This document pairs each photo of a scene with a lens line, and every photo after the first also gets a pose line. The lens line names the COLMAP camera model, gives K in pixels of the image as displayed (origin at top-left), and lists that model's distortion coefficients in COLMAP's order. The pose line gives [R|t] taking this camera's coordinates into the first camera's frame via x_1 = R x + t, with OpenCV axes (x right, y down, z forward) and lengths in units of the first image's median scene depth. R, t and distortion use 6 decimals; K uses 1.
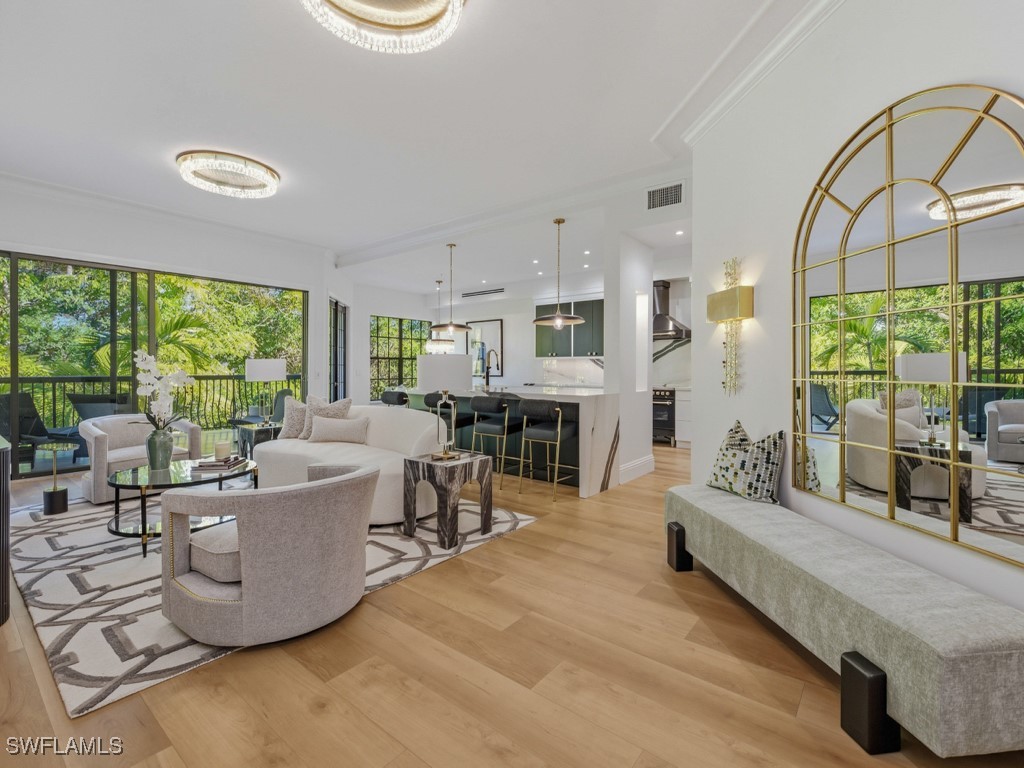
lens RADIAL K [[478.3, 0, 509.4], [0, 478.3, 370.9], [0, 0, 1]] dist [-0.002528, -0.000816]
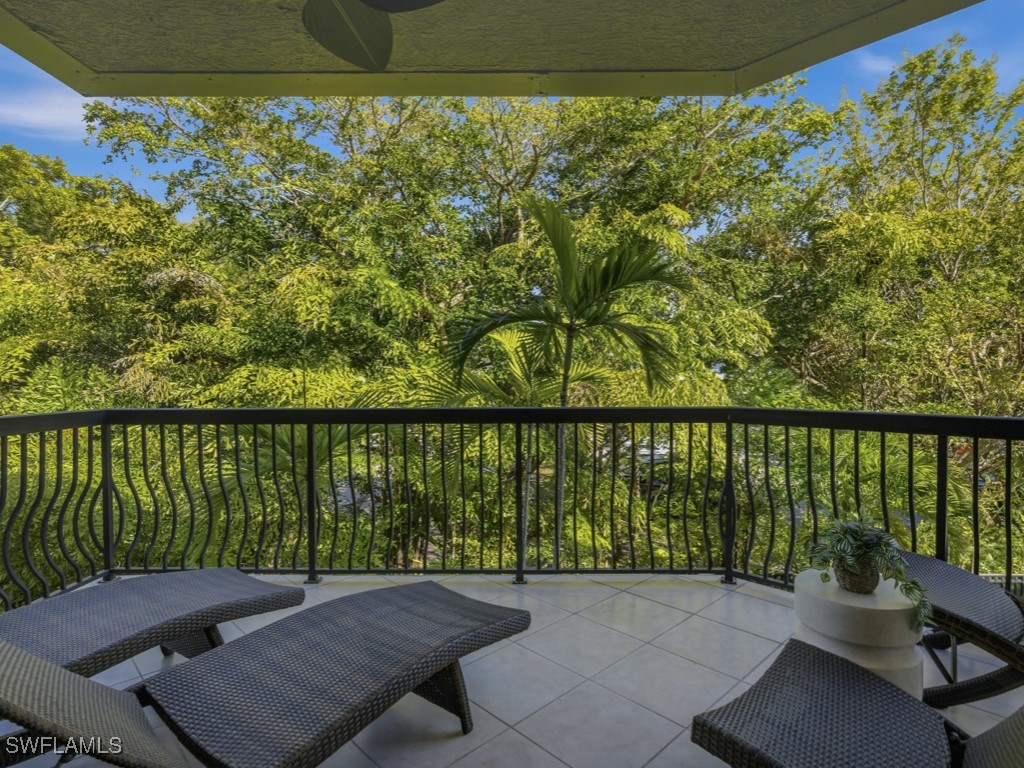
lens RADIAL K [[538.9, 0, 510.7], [0, 538.9, 381.4], [0, 0, 1]] dist [0.004581, -0.009516]
pose [[0.617239, 0.011833, -0.786687, -0.339221], [-0.005523, 0.999927, 0.010707, -0.008261], [0.786756, -0.002264, 0.617260, 0.584540]]
